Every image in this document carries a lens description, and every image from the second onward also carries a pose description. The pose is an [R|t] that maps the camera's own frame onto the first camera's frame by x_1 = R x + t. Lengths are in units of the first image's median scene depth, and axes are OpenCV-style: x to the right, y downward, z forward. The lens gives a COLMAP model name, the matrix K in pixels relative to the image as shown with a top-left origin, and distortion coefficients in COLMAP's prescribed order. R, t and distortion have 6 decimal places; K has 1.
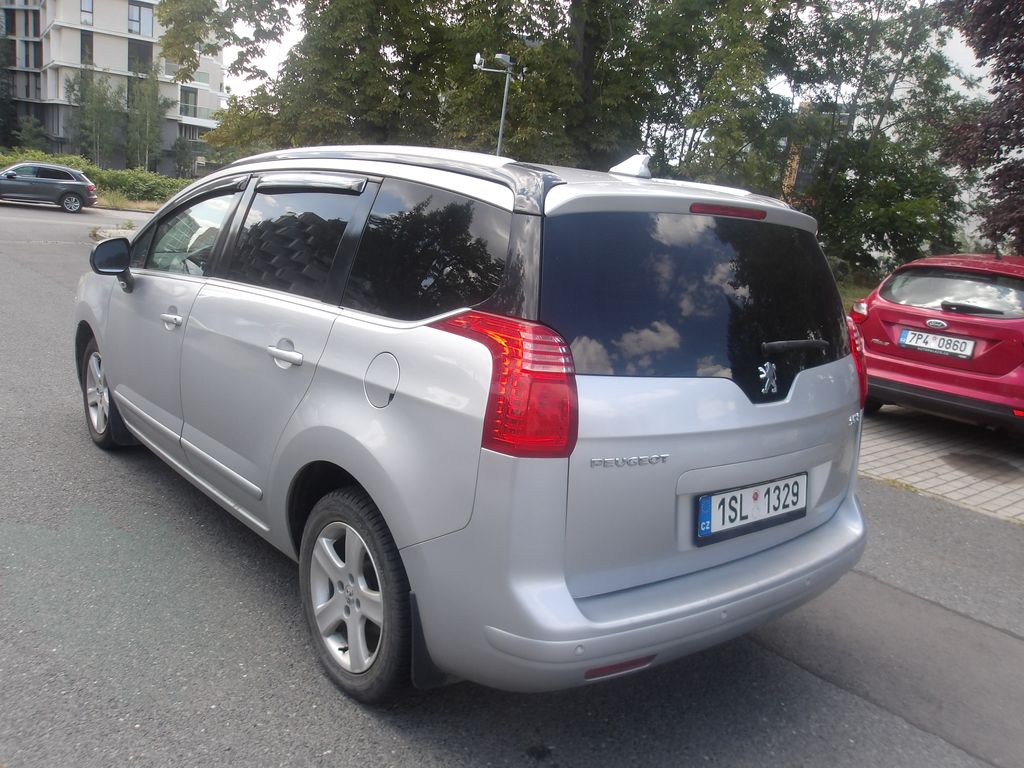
lens RADIAL K [[871.0, 0, 512.0], [0, 871.0, 384.0], [0, 0, 1]] dist [0.008482, -0.001747]
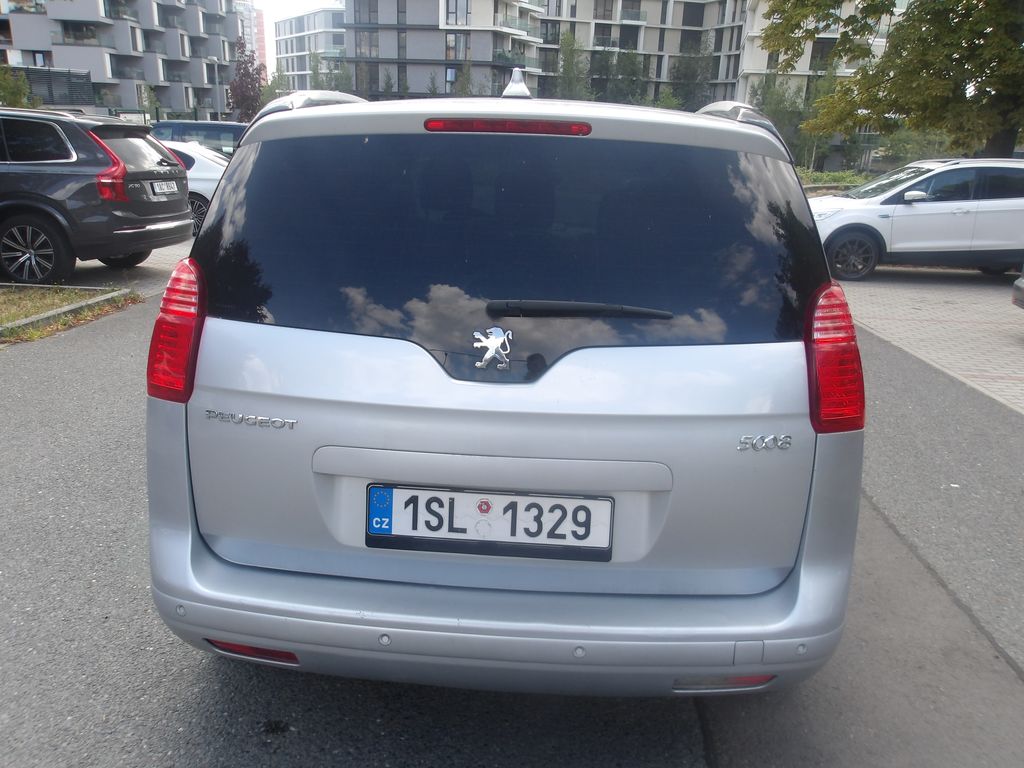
lens RADIAL K [[871.0, 0, 512.0], [0, 871.0, 384.0], [0, 0, 1]] dist [0.008482, -0.001747]
pose [[0.732437, 0.112729, -0.671437, 0.758687], [-0.110637, 0.992796, 0.045995, -0.012414], [0.671785, 0.040597, 0.739632, 0.444016]]
